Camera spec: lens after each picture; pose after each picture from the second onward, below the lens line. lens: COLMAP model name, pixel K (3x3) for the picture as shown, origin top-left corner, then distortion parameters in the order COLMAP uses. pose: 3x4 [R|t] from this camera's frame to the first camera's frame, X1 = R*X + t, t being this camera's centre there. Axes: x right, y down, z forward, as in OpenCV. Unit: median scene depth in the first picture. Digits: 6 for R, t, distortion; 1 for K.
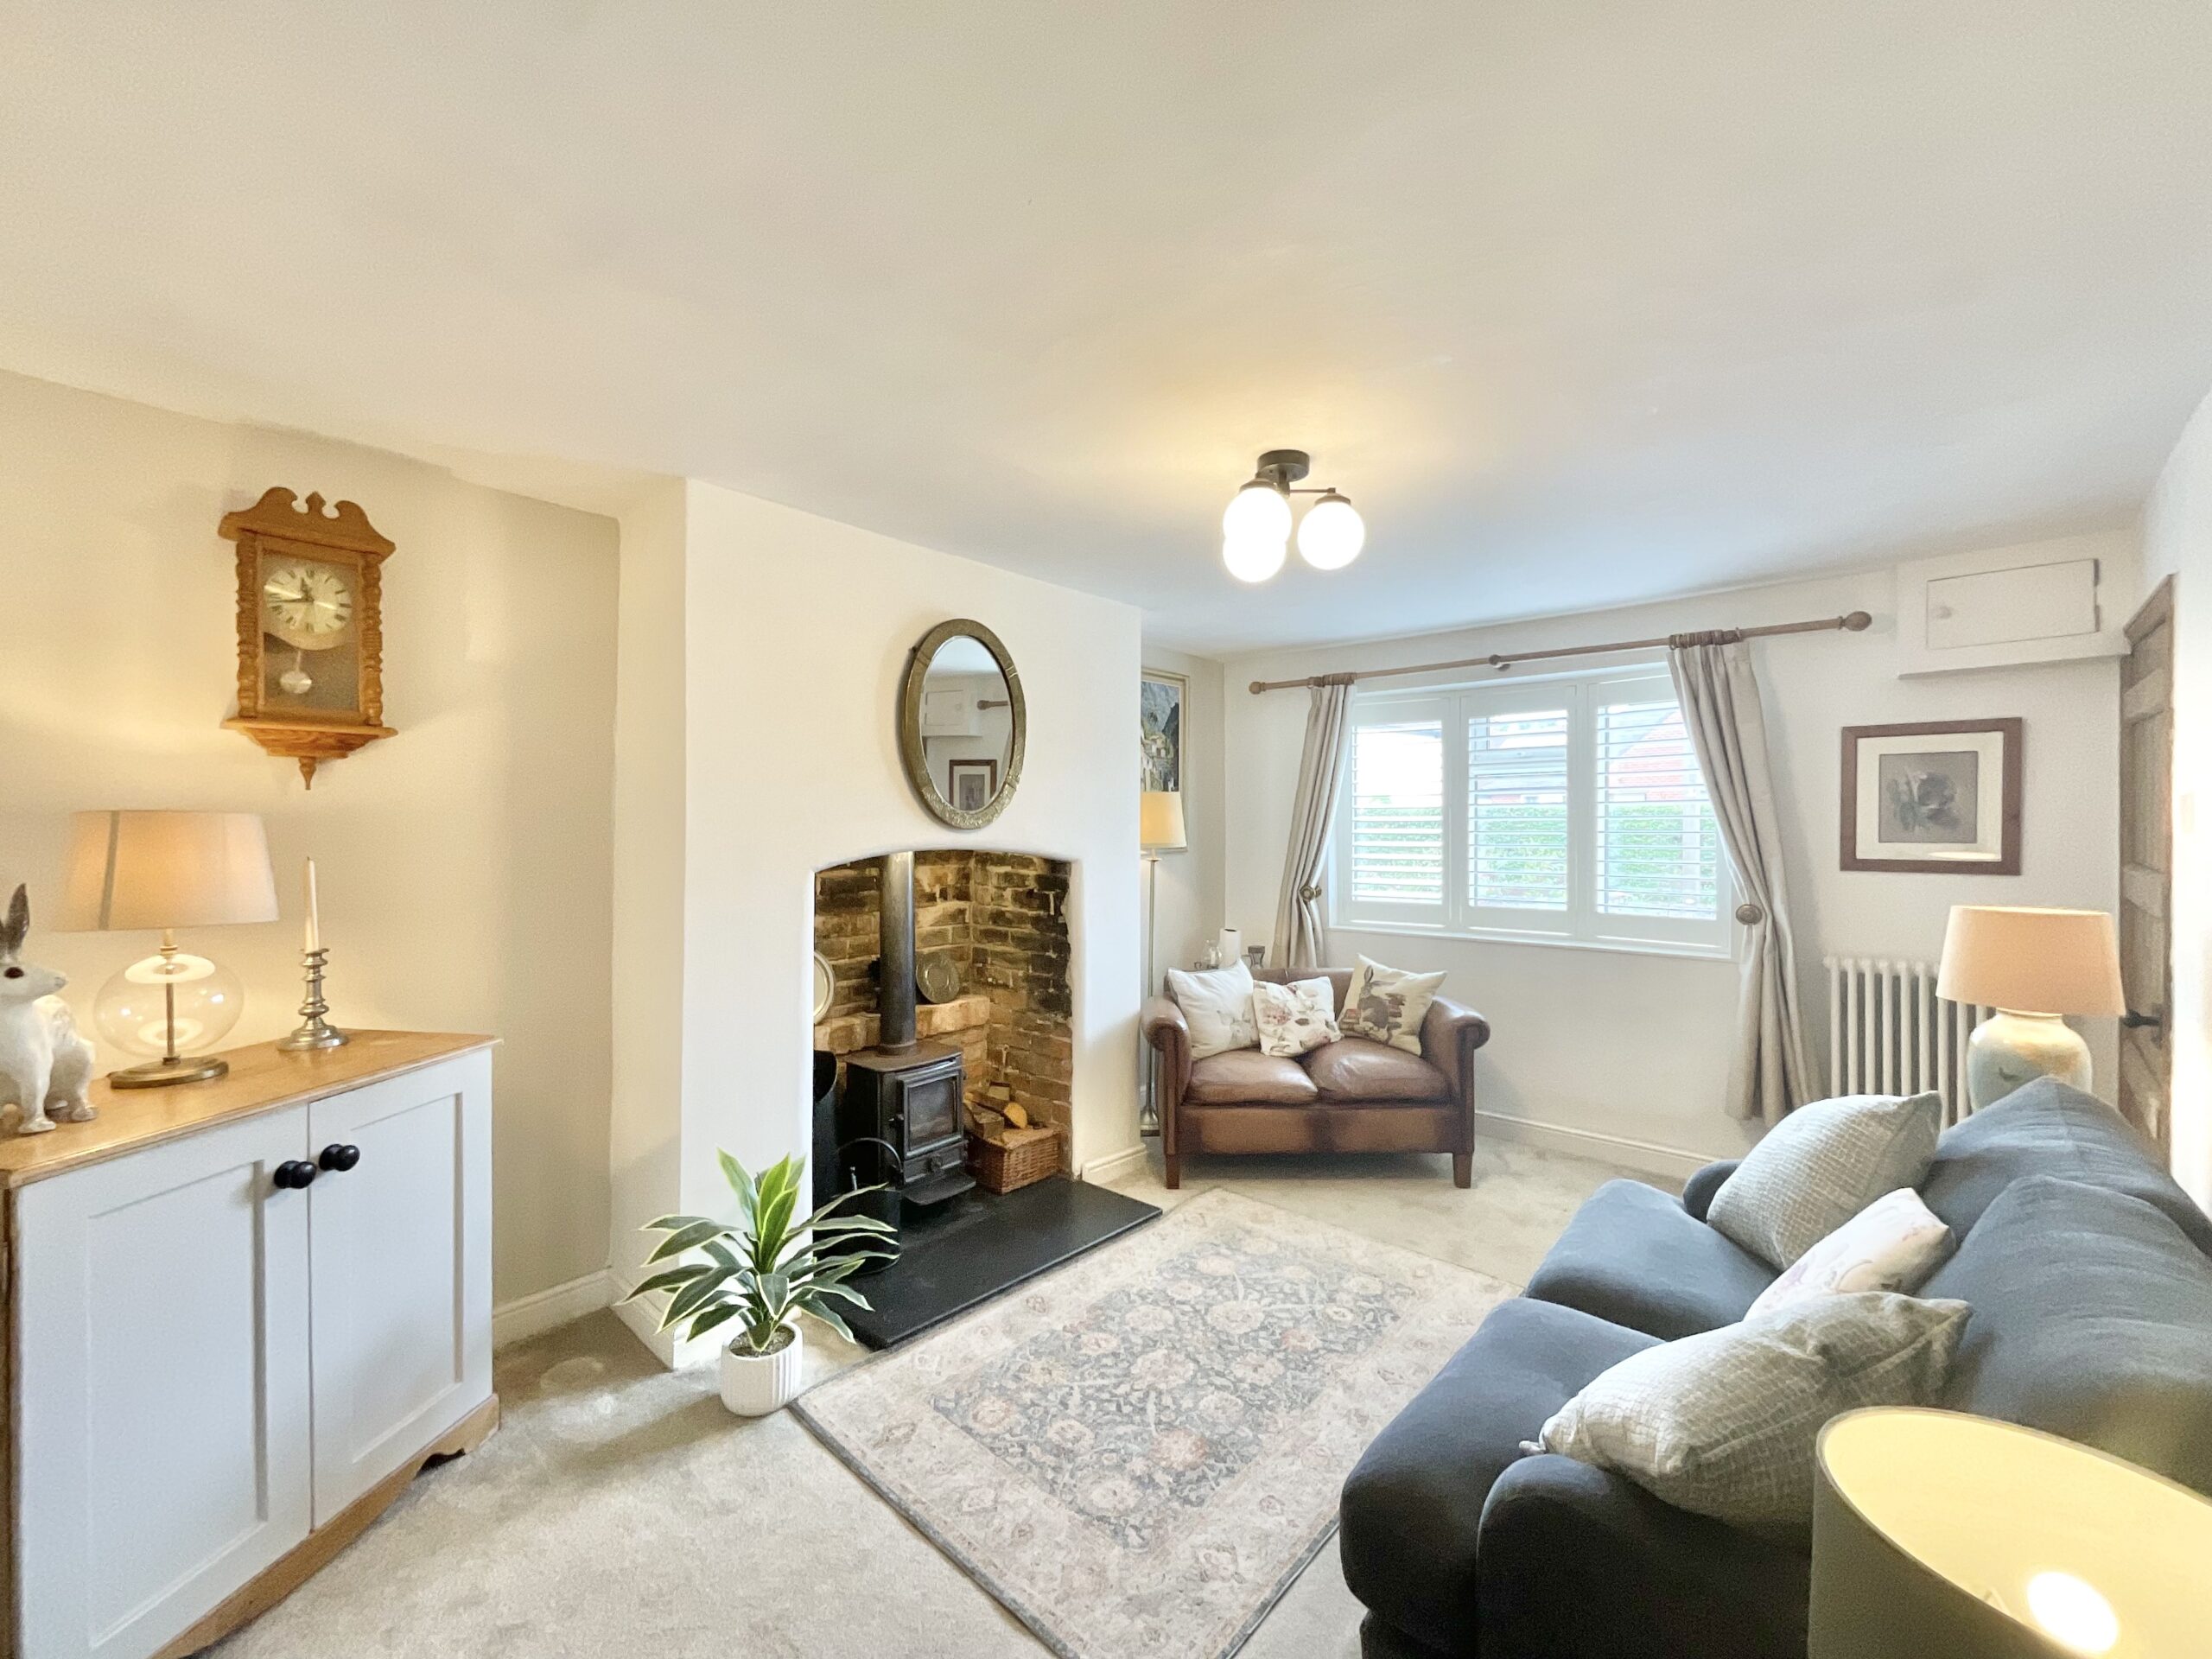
lens RADIAL K [[904.2, 0, 1106.0], [0, 904.2, 829.5], [0, 0, 1]] dist [0.001124, -0.000246]
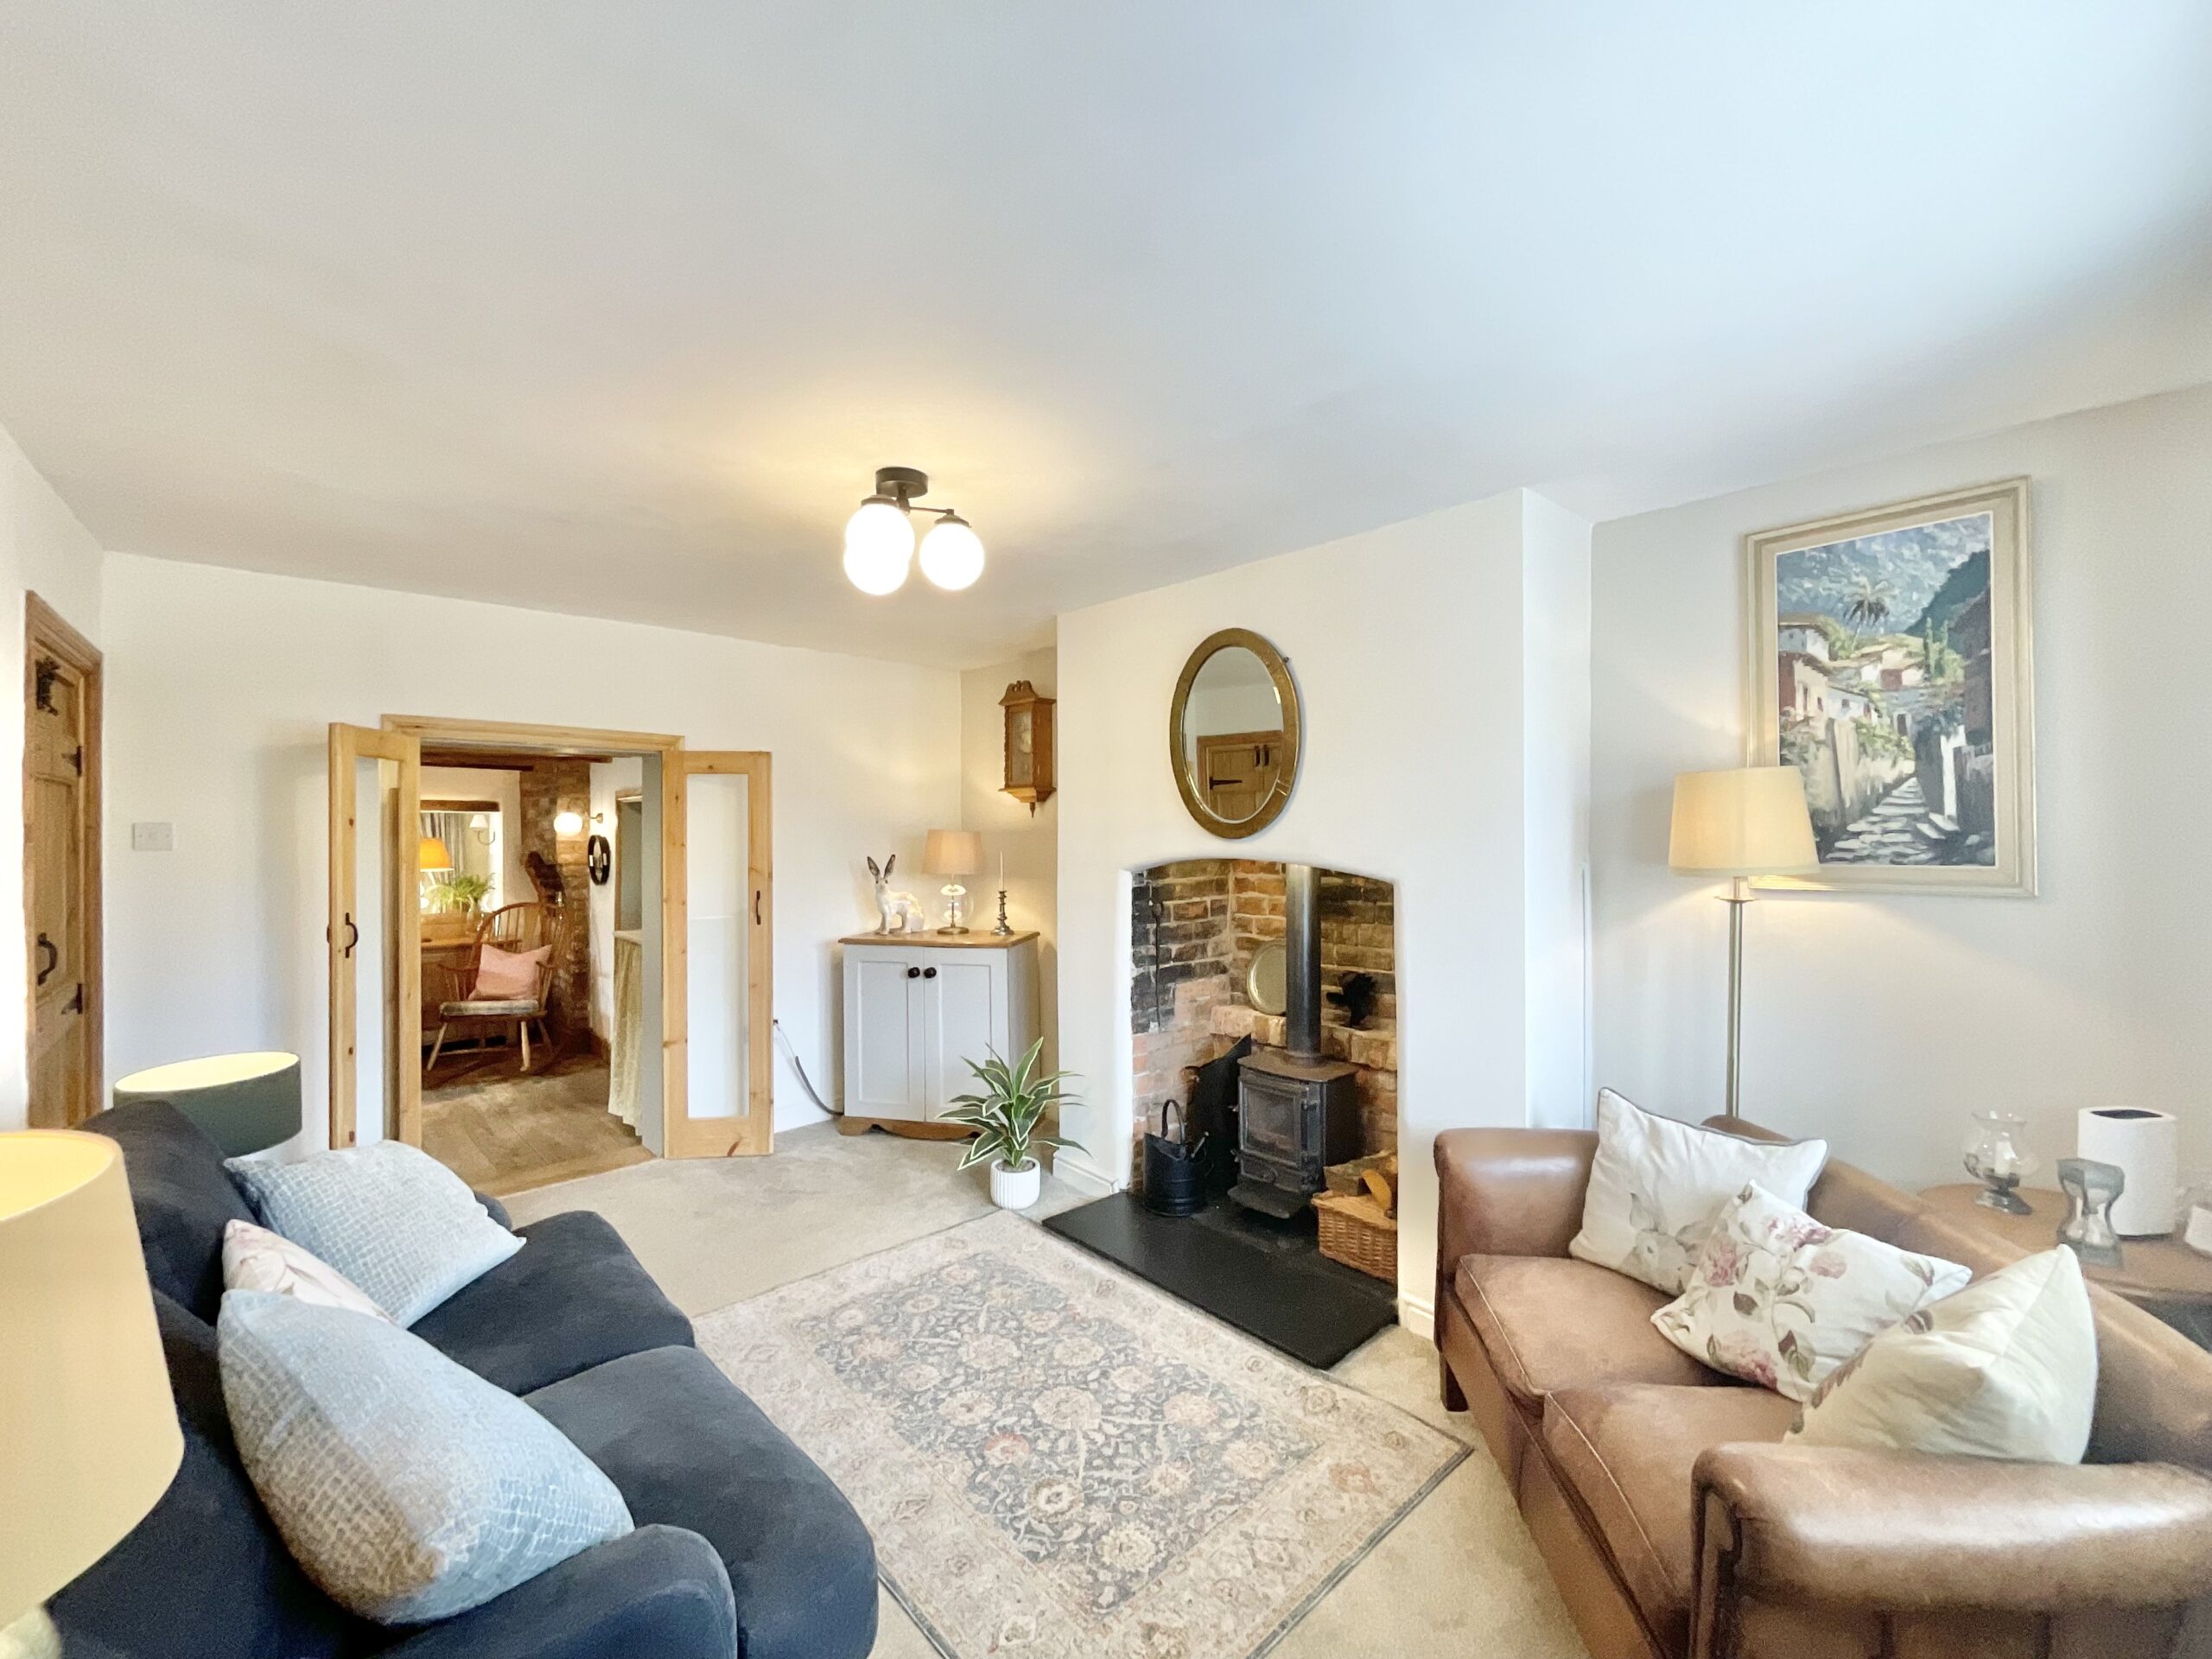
lens RADIAL K [[900.3, 0, 1100.8], [0, 900.3, 823.8], [0, 0, 1]] dist [0.016122, -0.000012]
pose [[-0.095946, -0.010231, -0.995334, 0.738873], [-0.000885, 0.999948, -0.010194, -0.005377], [0.995386, -0.000097, -0.095950, 0.821505]]
